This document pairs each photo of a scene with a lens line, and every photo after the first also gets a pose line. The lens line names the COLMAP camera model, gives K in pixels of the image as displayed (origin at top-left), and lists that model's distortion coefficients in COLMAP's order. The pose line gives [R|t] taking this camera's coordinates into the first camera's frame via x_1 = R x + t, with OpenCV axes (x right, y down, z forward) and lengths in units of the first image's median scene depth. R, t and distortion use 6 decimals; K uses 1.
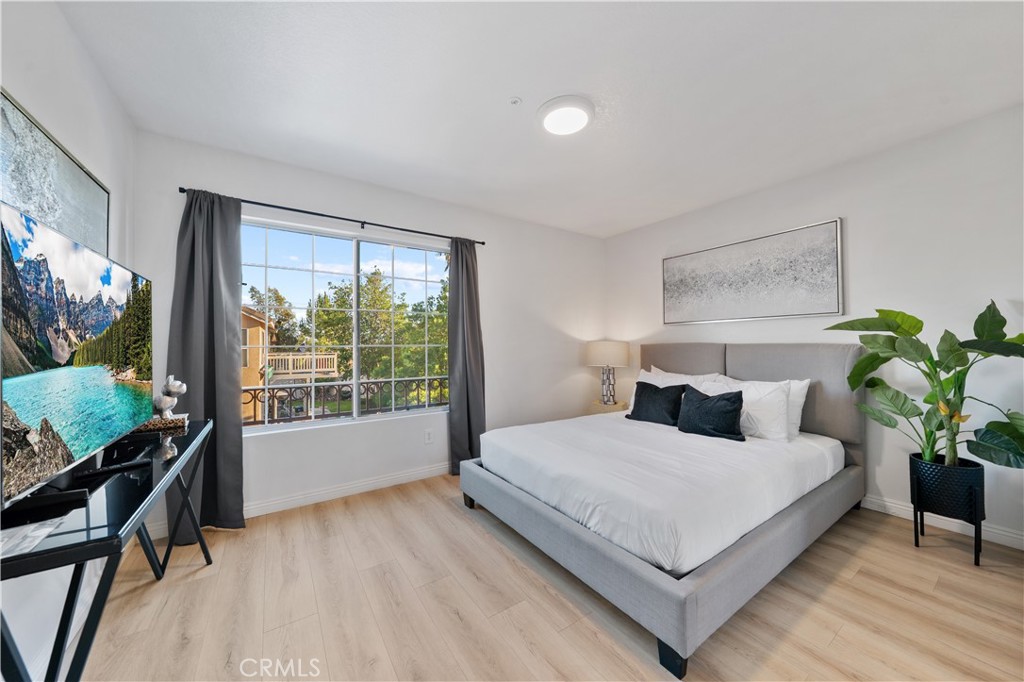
lens RADIAL K [[354.5, 0, 512.0], [0, 354.5, 341.0], [0, 0, 1]] dist [0.000732, 0.000048]
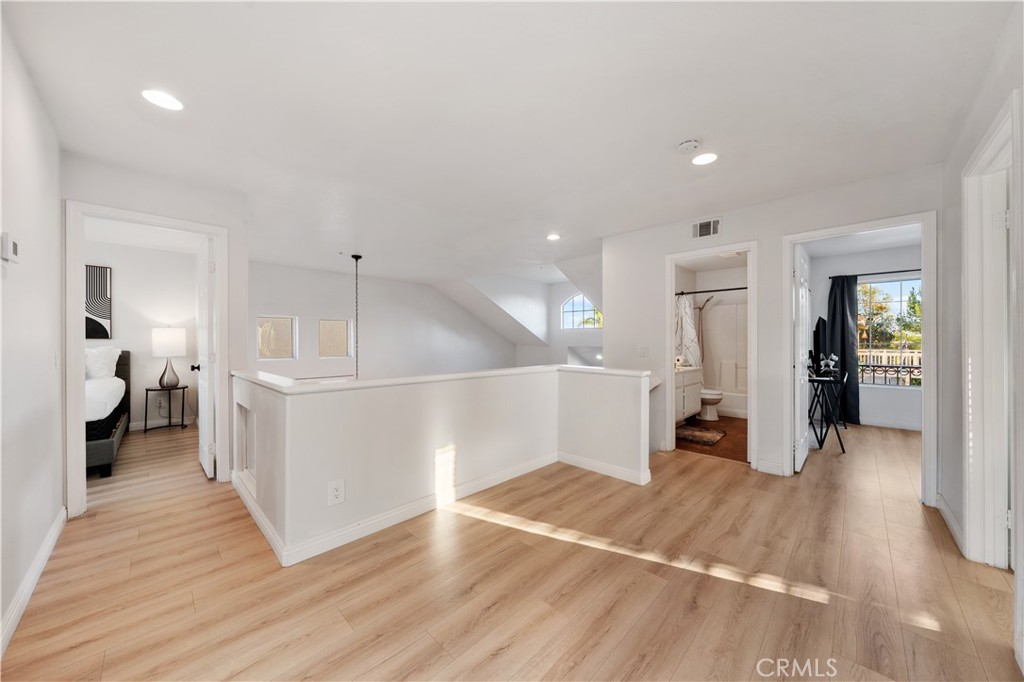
lens RADIAL K [[354.5, 0, 512.0], [0, 354.5, 341.0], [0, 0, 1]] dist [0.000732, 0.000048]
pose [[0.202252, 0.001952, -0.979332, 0.118932], [0.008823, 0.999954, 0.003815, -0.003136], [0.979294, -0.009413, 0.202225, -0.192586]]
